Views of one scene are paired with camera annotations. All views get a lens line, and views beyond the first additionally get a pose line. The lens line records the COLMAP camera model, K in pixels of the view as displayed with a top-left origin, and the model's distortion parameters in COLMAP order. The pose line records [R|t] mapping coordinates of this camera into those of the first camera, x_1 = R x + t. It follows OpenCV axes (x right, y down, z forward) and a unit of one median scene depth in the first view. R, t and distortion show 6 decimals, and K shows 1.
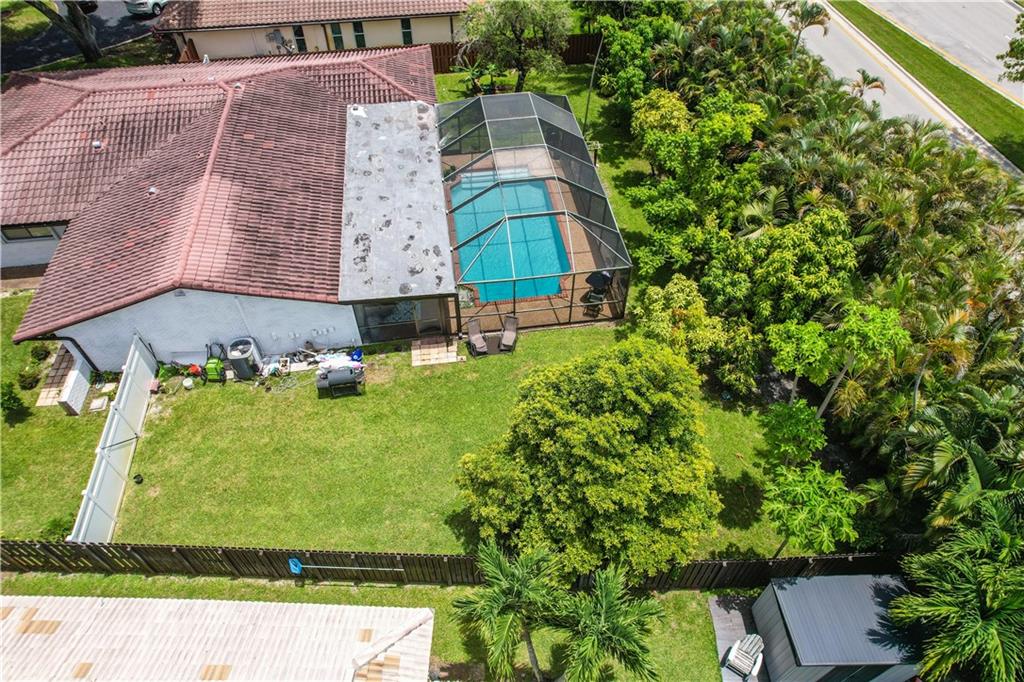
lens RADIAL K [[650.1, 0, 512.0], [0, 650.1, 341.0], [0, 0, 1]] dist [-0.032110, 0.002667]
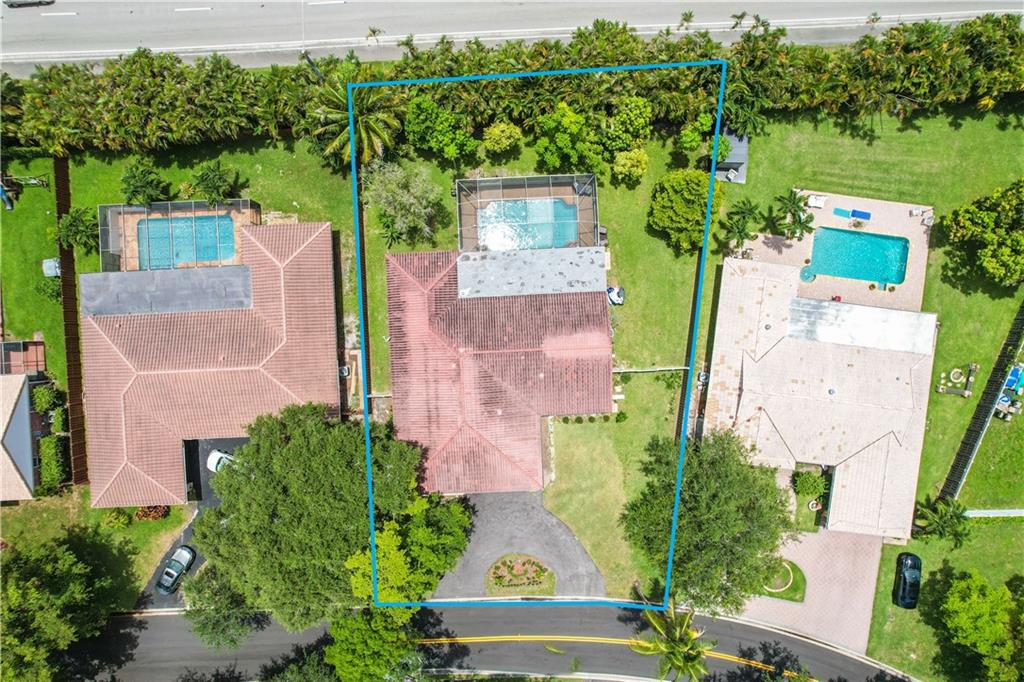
lens RADIAL K [[650.1, 0, 512.0], [0, 650.1, 341.0], [0, 0, 1]] dist [-0.032110, 0.002667]
pose [[0.095857, -0.995289, -0.014515, -0.410060], [0.759353, 0.063690, 0.647554, -1.781012], [-0.643579, -0.073094, 0.761882, -0.664225]]
